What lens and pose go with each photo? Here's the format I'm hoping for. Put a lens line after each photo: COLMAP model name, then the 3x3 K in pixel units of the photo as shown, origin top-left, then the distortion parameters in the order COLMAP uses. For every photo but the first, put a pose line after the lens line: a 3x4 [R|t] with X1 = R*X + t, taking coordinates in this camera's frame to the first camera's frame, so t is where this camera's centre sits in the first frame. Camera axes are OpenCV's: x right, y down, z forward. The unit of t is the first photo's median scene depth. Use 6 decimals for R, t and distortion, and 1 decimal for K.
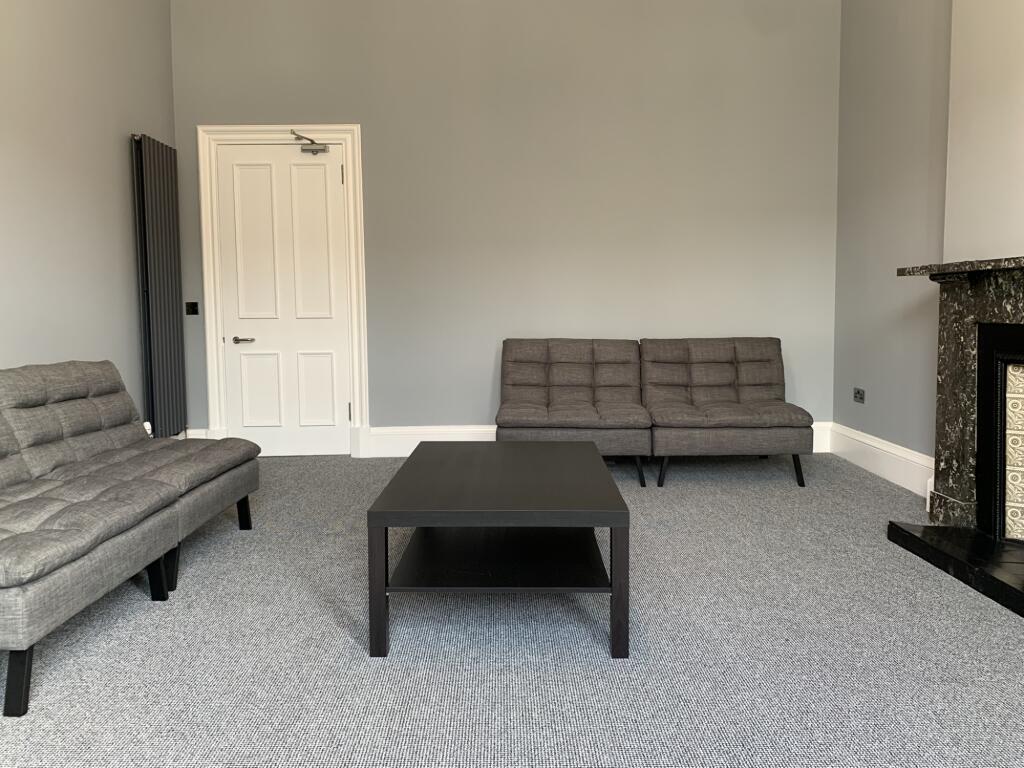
lens RADIAL K [[764.7, 0, 517.3], [0, 764.7, 380.9], [0, 0, 1]] dist [0.029119, -0.028031]
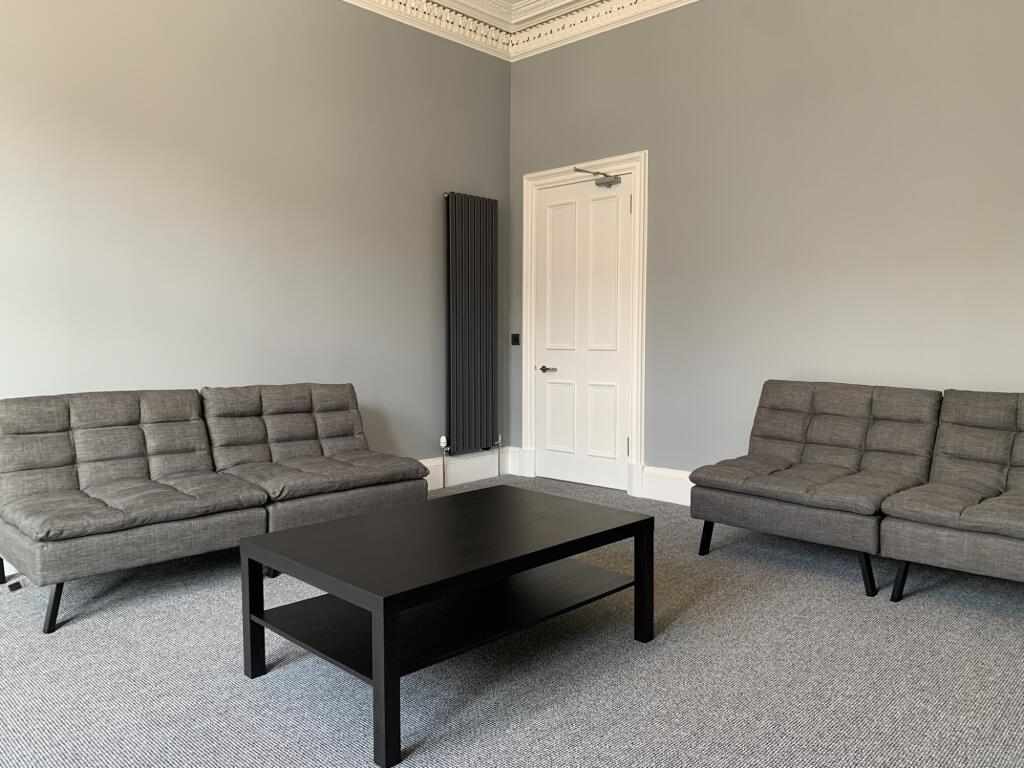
lens RADIAL K [[764.7, 0, 512.5], [0, 764.7, 384.5], [0, 0, 1]] dist [0.029119, -0.028031]
pose [[0.721343, 0.053461, -0.690511, 0.367983], [-0.068815, 0.997615, 0.005350, -0.036353], [0.689150, 0.043659, 0.723302, 0.210688]]
